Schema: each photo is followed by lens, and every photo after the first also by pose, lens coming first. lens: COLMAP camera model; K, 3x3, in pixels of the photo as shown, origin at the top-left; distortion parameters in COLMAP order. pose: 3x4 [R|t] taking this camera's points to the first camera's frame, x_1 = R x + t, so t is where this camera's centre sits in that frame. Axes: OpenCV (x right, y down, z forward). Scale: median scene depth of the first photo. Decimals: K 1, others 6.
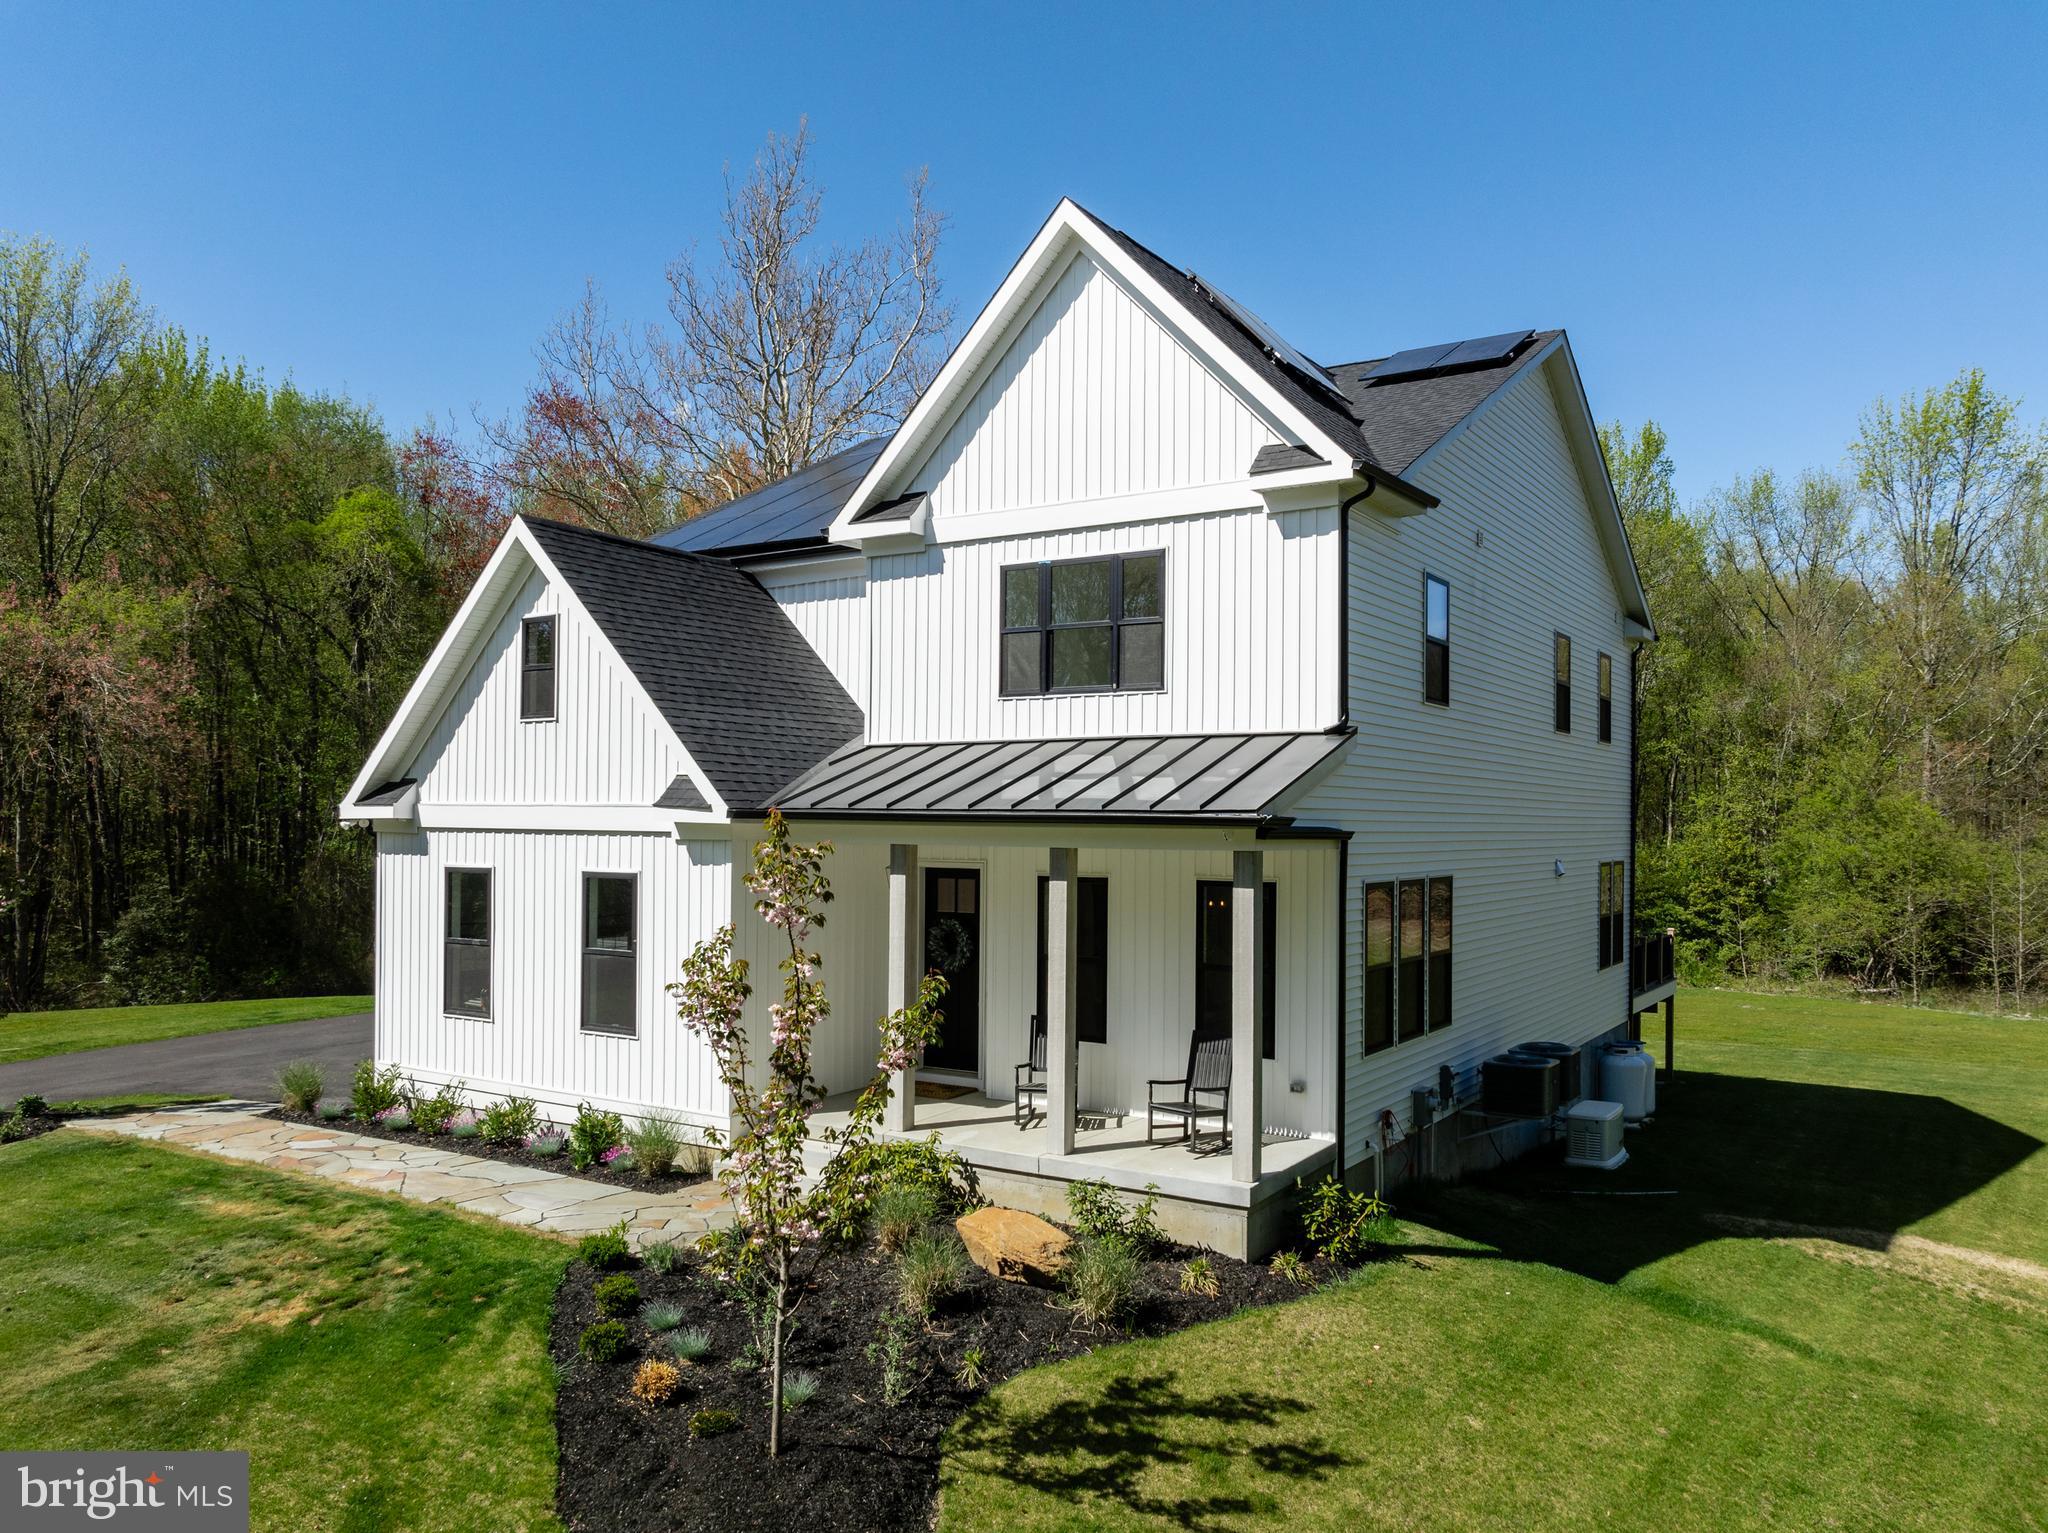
lens RADIAL K [[1508.9, 0, 1063.4], [0, 1508.9, 809.5], [0, 0, 1]] dist [-0.052884, 0.000432]
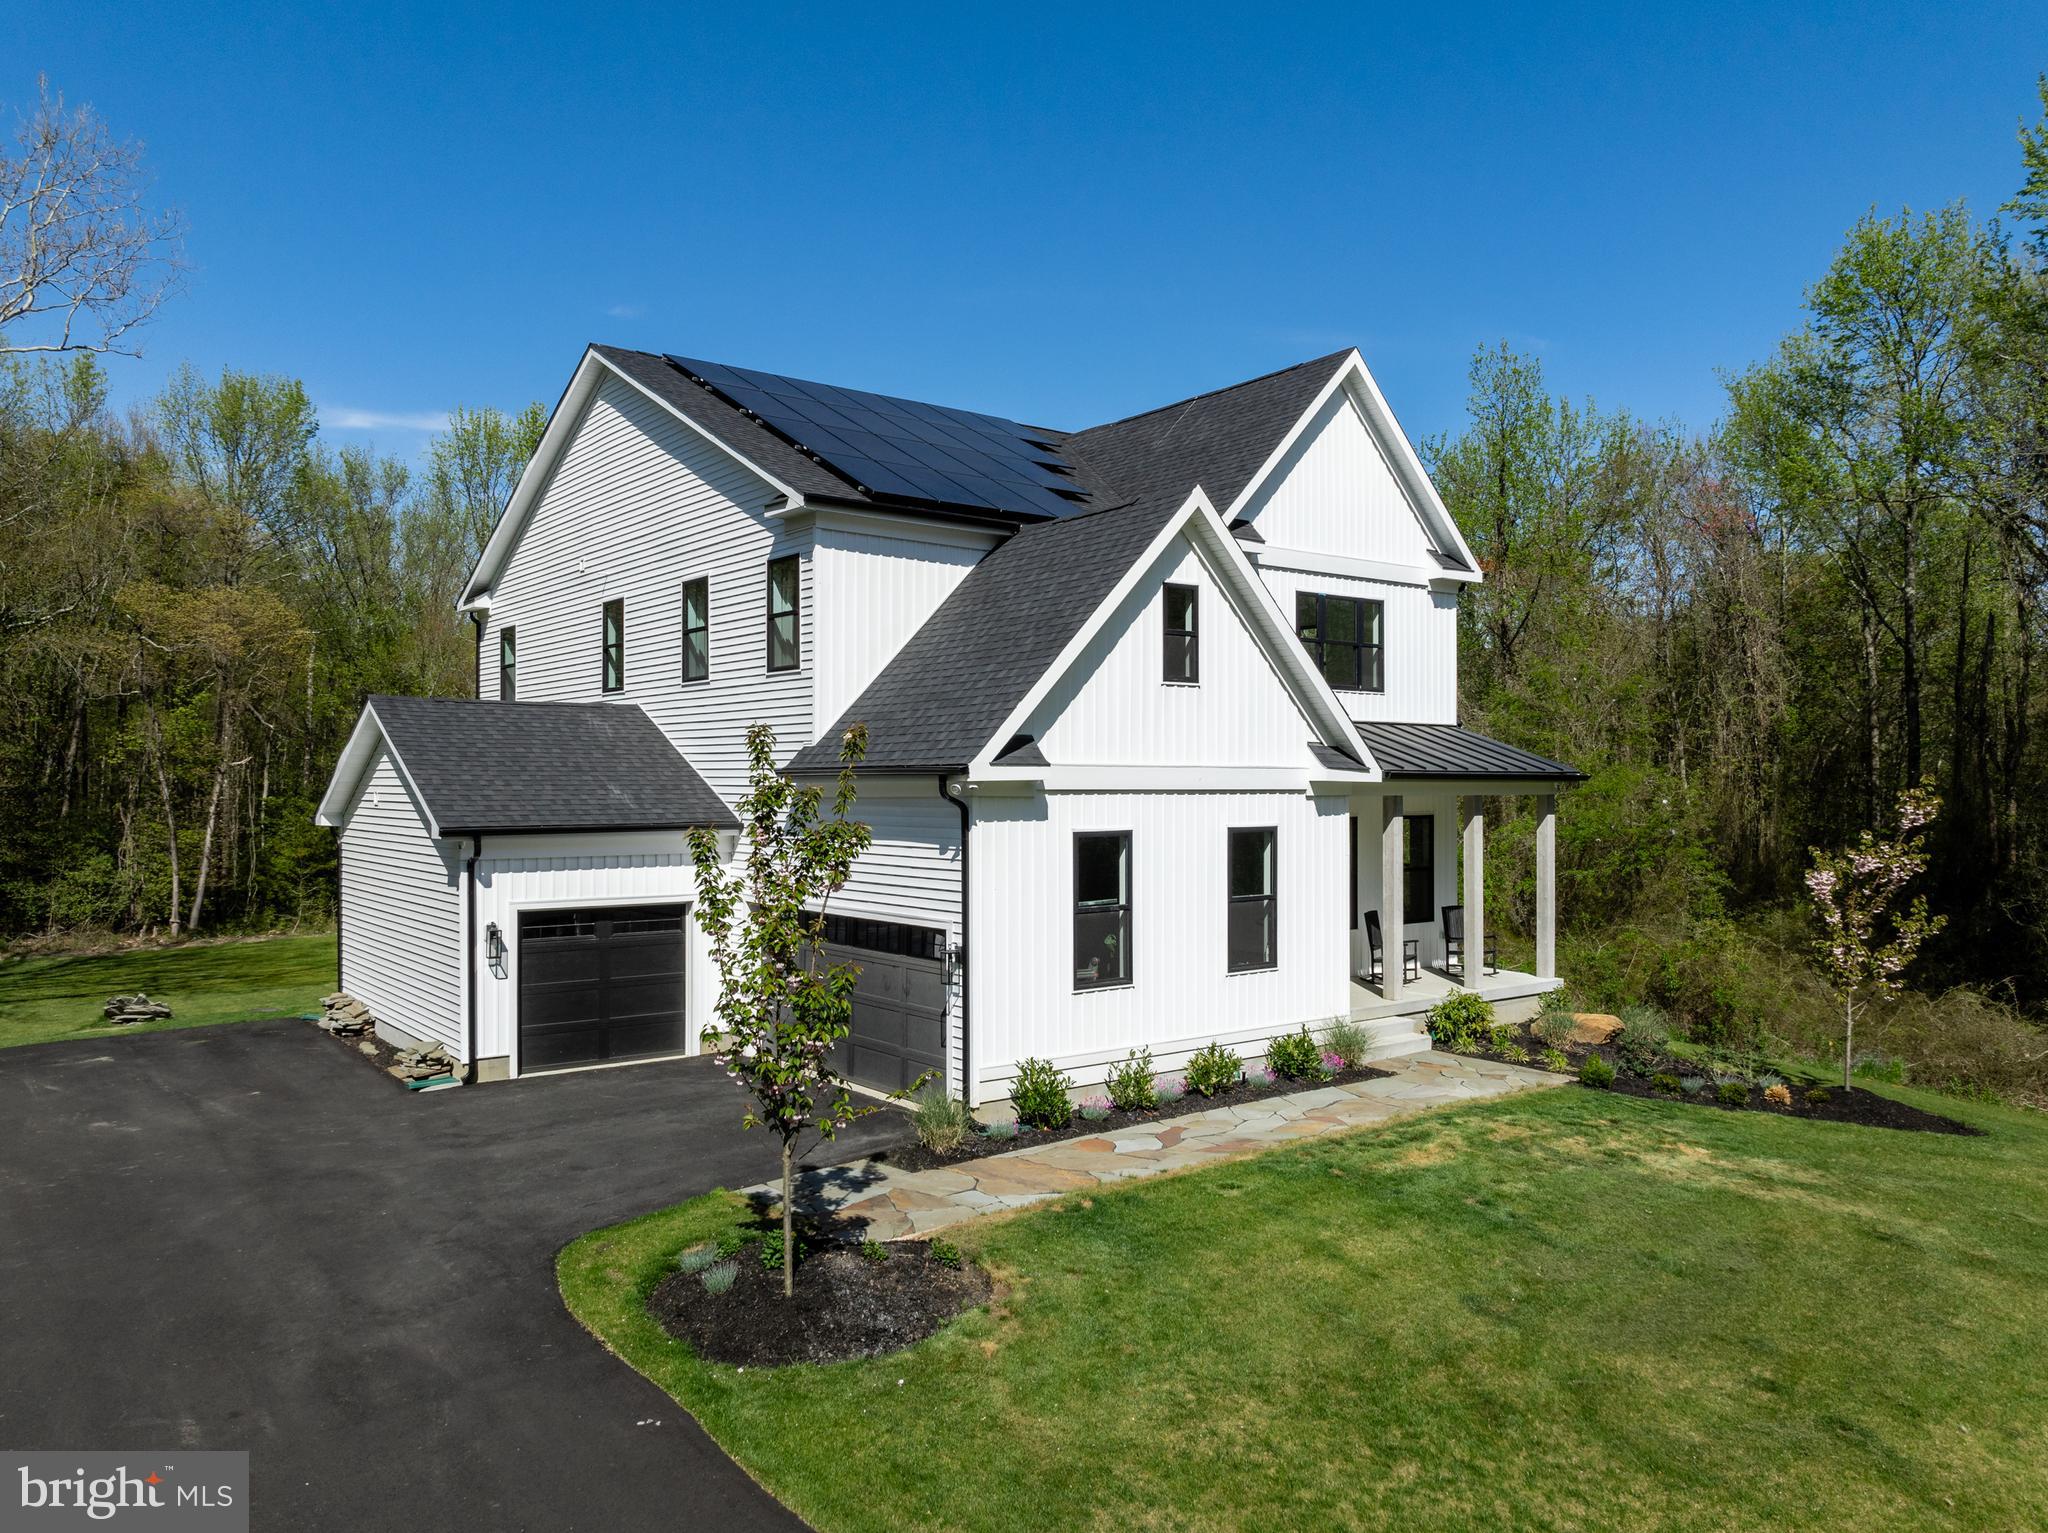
lens RADIAL K [[1472.8, 0, 1024.0], [0, 1472.8, 766.5], [0, 0, 1]] dist [-0.003593, 0.000435]
pose [[0.353183, 0.001470, 0.935553, -1.442485], [-0.003203, 0.999995, -0.000362, -0.002143], [-0.935549, -0.002869, 0.353185, 0.797934]]
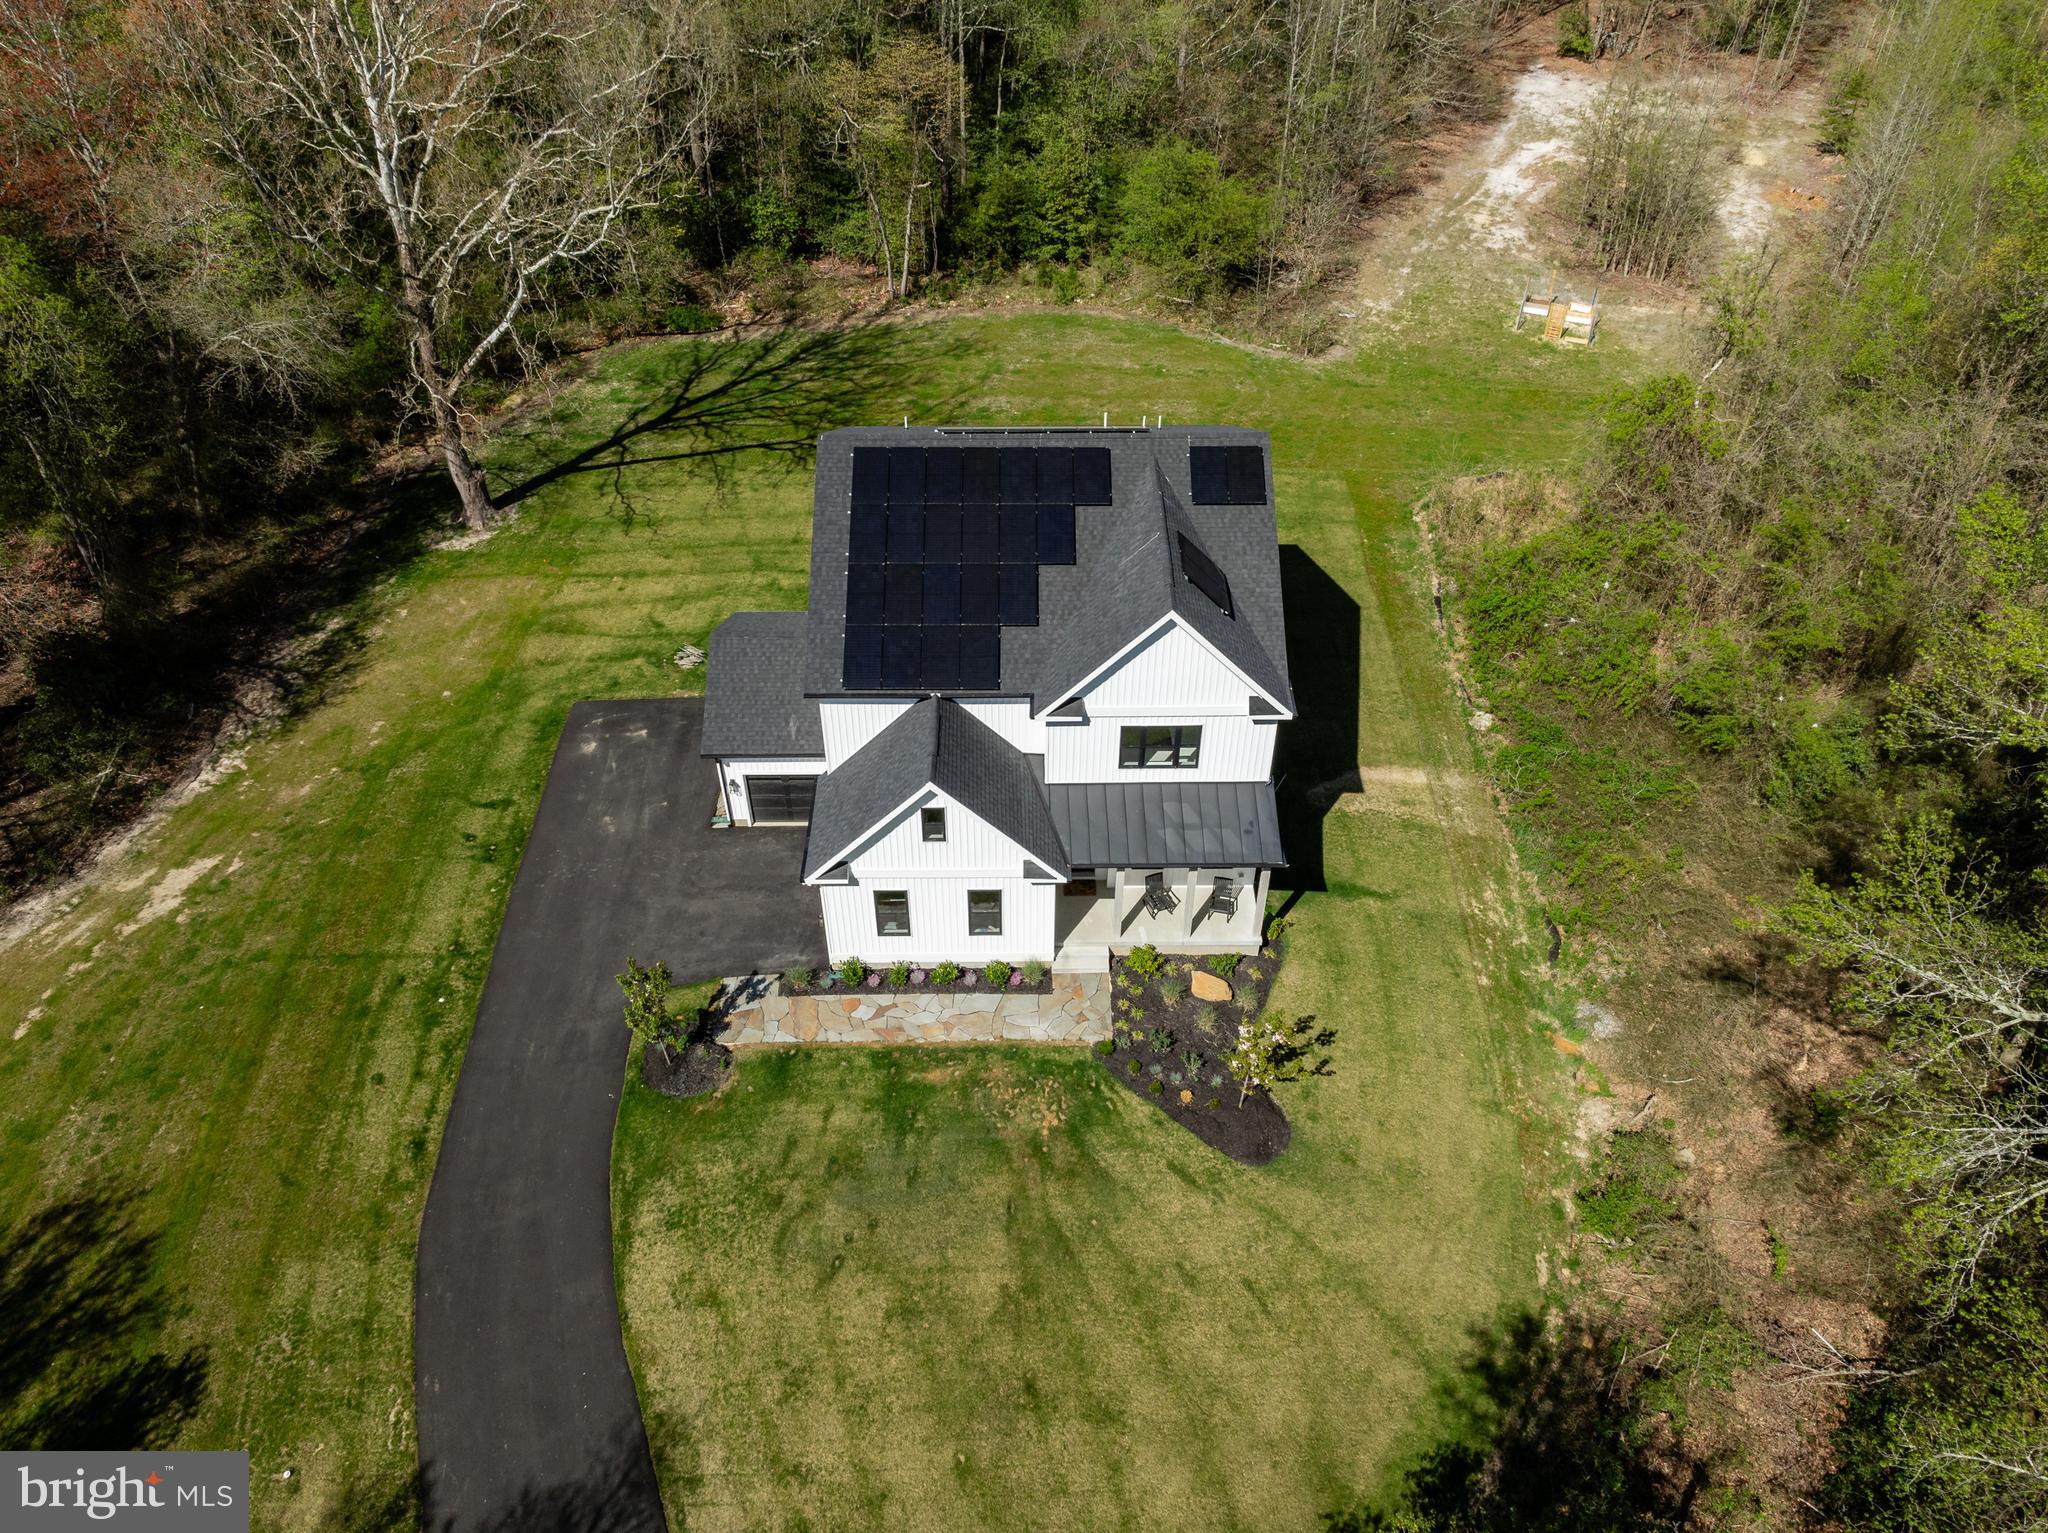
lens RADIAL K [[1442.8, 0, 1024.0], [0, 1442.8, 766.5], [0, 0, 1]] dist [-0.038490, 0.010052]
pose [[0.845976, -0.356671, 0.396370, -1.110961], [-0.000014, 0.743337, 0.668917, -1.660344], [-0.533220, -0.565893, 0.628841, -0.350182]]
